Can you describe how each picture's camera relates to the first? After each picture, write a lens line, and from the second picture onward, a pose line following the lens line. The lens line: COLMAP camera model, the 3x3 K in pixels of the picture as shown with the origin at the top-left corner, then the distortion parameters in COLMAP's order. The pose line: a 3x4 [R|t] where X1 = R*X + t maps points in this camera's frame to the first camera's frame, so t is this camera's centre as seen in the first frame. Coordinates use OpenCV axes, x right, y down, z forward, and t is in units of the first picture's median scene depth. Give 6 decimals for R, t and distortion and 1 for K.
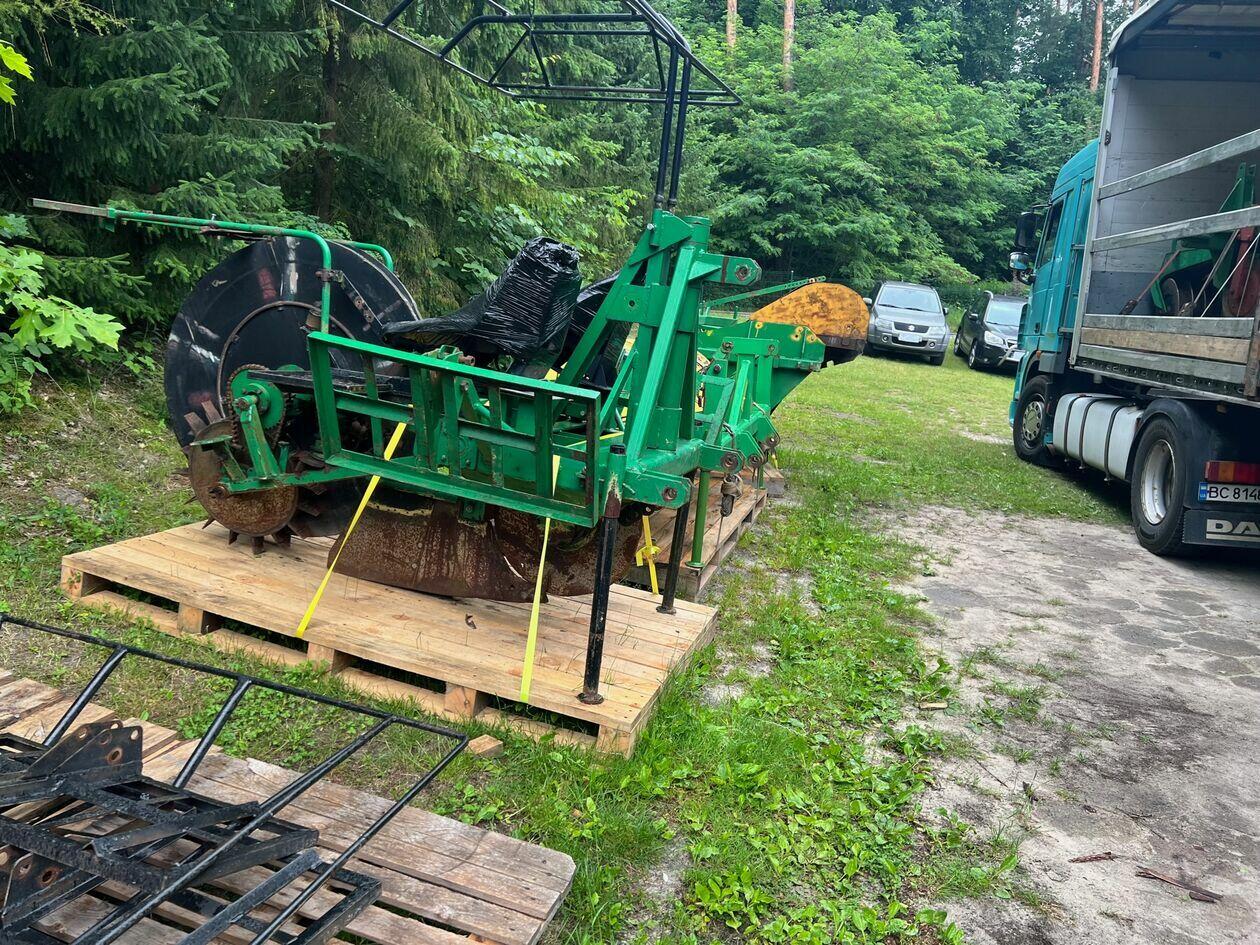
lens RADIAL K [[947.8, 0, 630.0], [0, 947.8, 472.5], [0, 0, 1]] dist [0.055516, -0.044804]
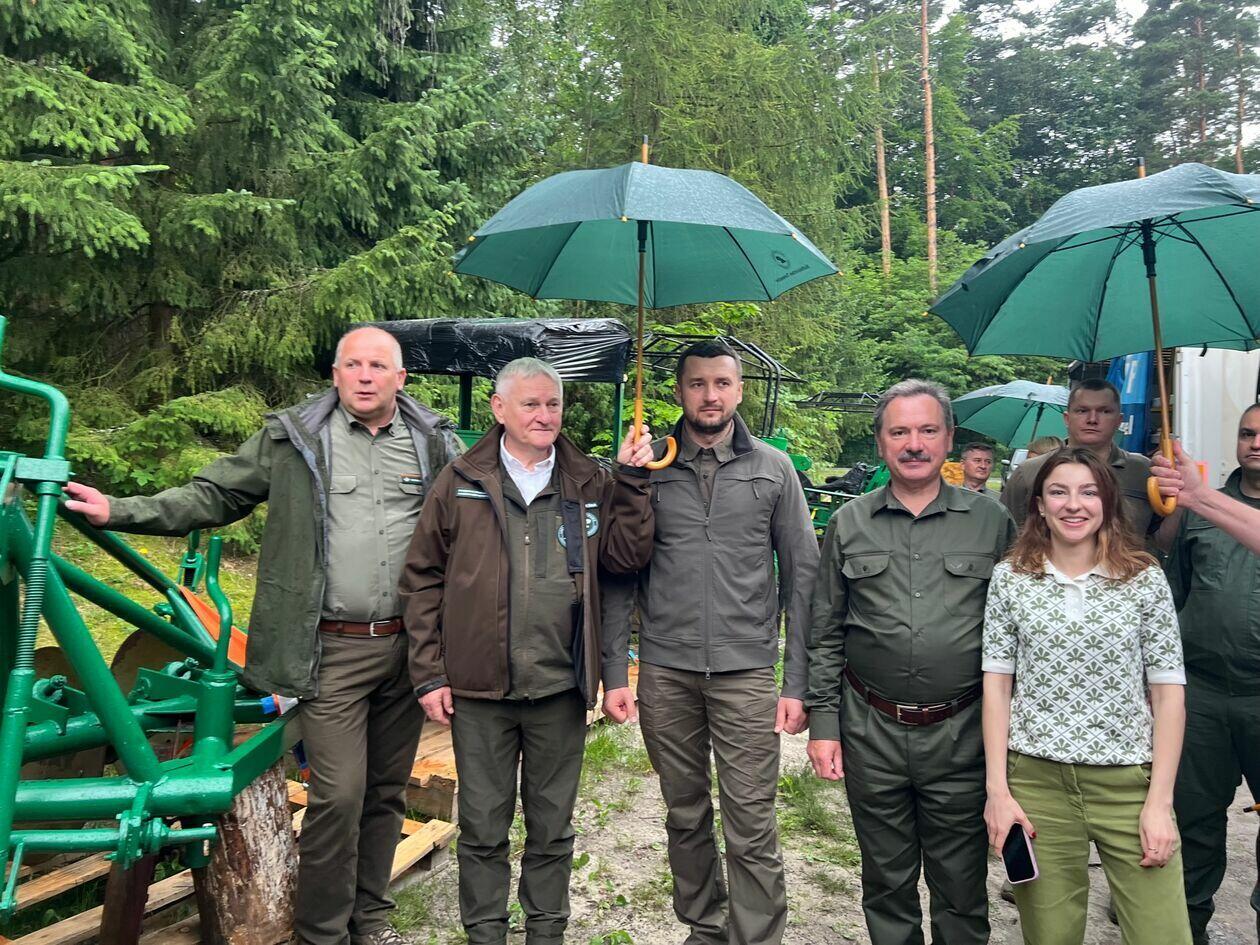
lens RADIAL K [[946.2, 0, 635.1], [0, 946.2, 464.1], [0, 0, 1]] dist [0.068235, -0.063136]
pose [[0.984904, -0.039136, -0.168621, -0.026628], [0.007114, 0.982436, -0.186464, 0.054065], [0.172957, 0.182449, 0.967883, -0.301551]]
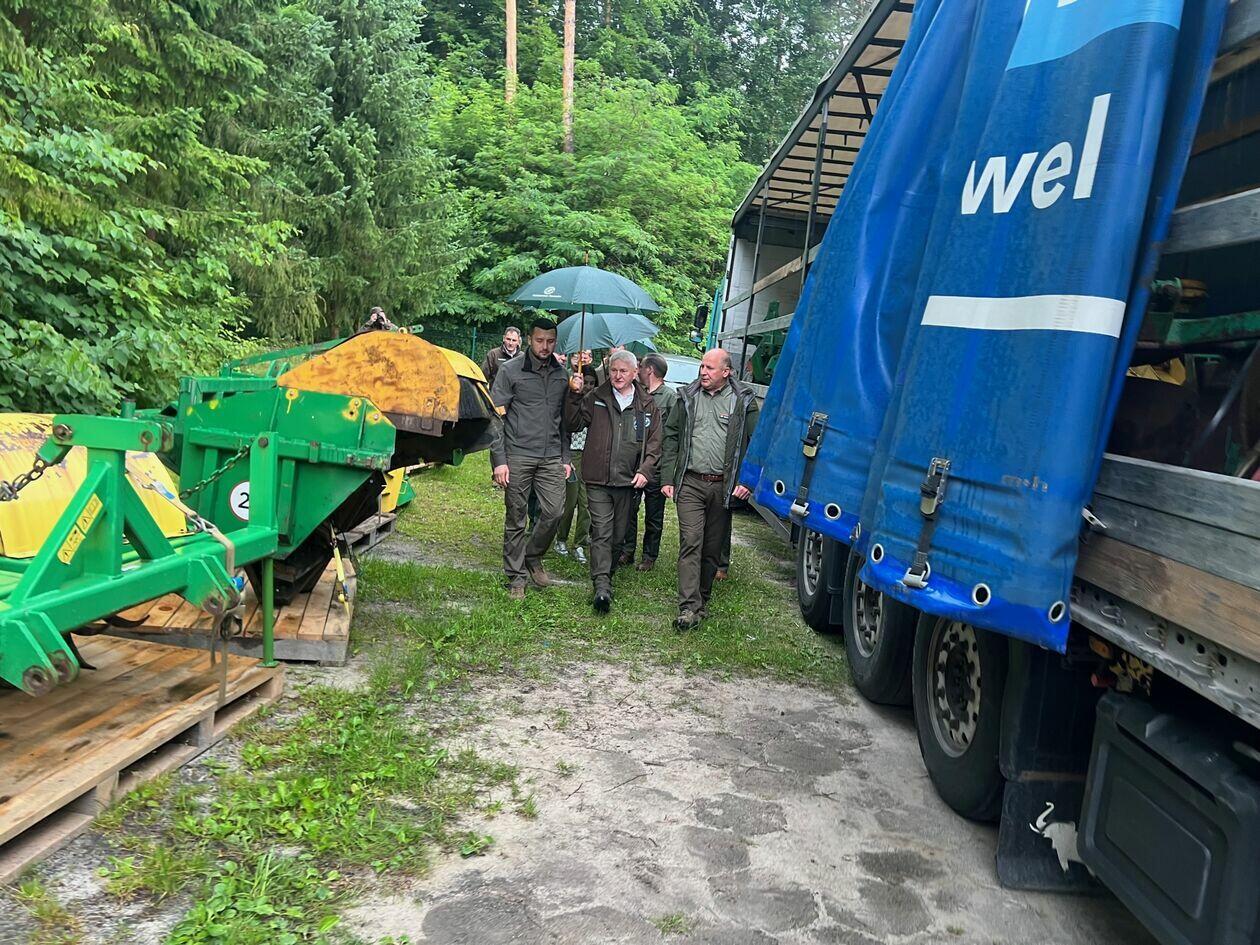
lens RADIAL K [[946.2, 0, 635.1], [0, 946.2, 464.1], [0, 0, 1]] dist [0.068235, -0.063136]
pose [[0.983455, 0.010029, 0.180874, 0.070383], [0.005079, 0.996547, -0.082871, -0.015773], [-0.181081, 0.082418, 0.980009, 0.097563]]
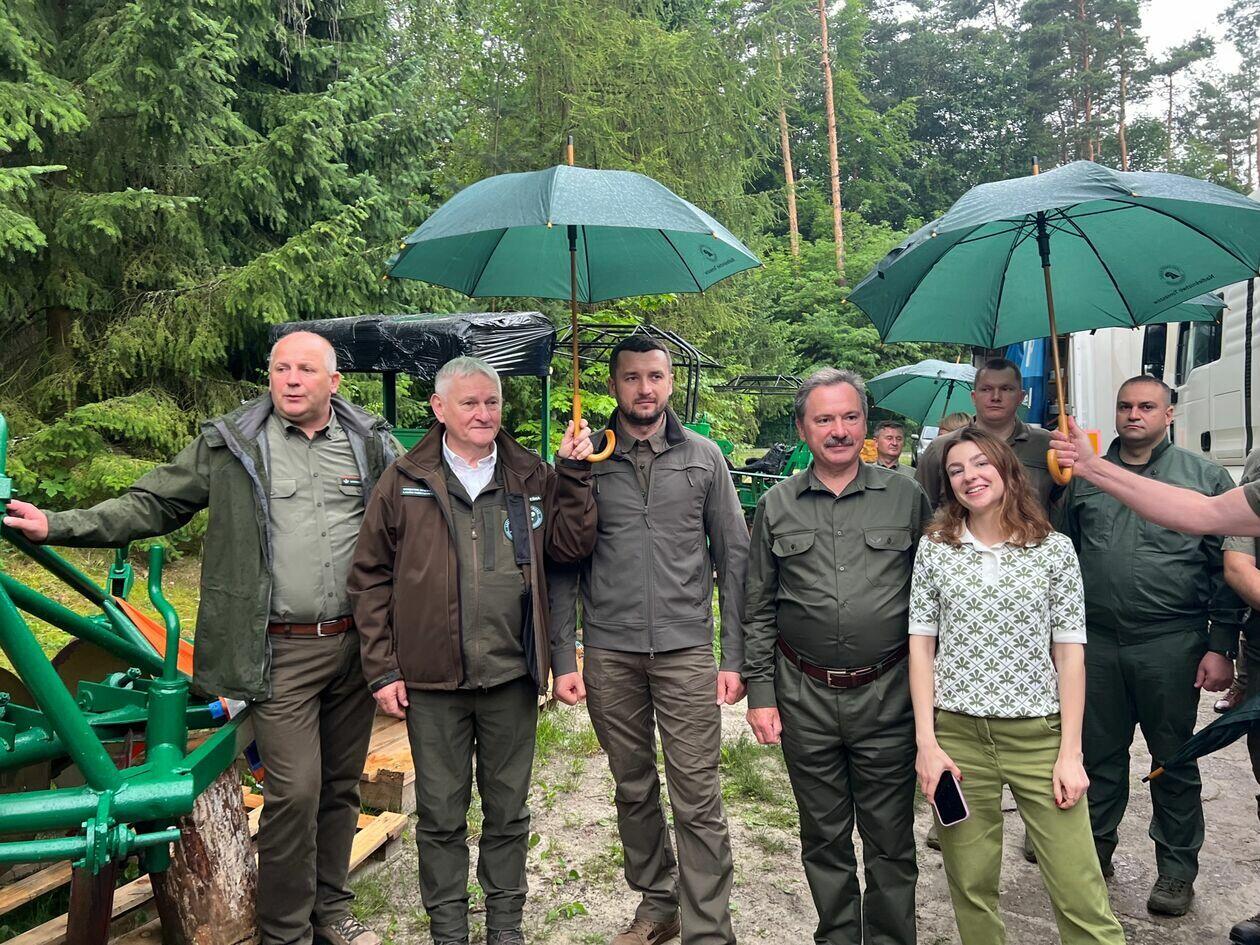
lens RADIAL K [[947.8, 0, 630.0], [0, 947.8, 472.5], [0, 0, 1]] dist [0.055516, -0.044804]
pose [[0.992861, -0.076731, -0.091323, -0.027854], [0.061229, 0.984912, -0.161861, 0.054261], [0.102365, 0.155114, 0.982579, -0.305437]]
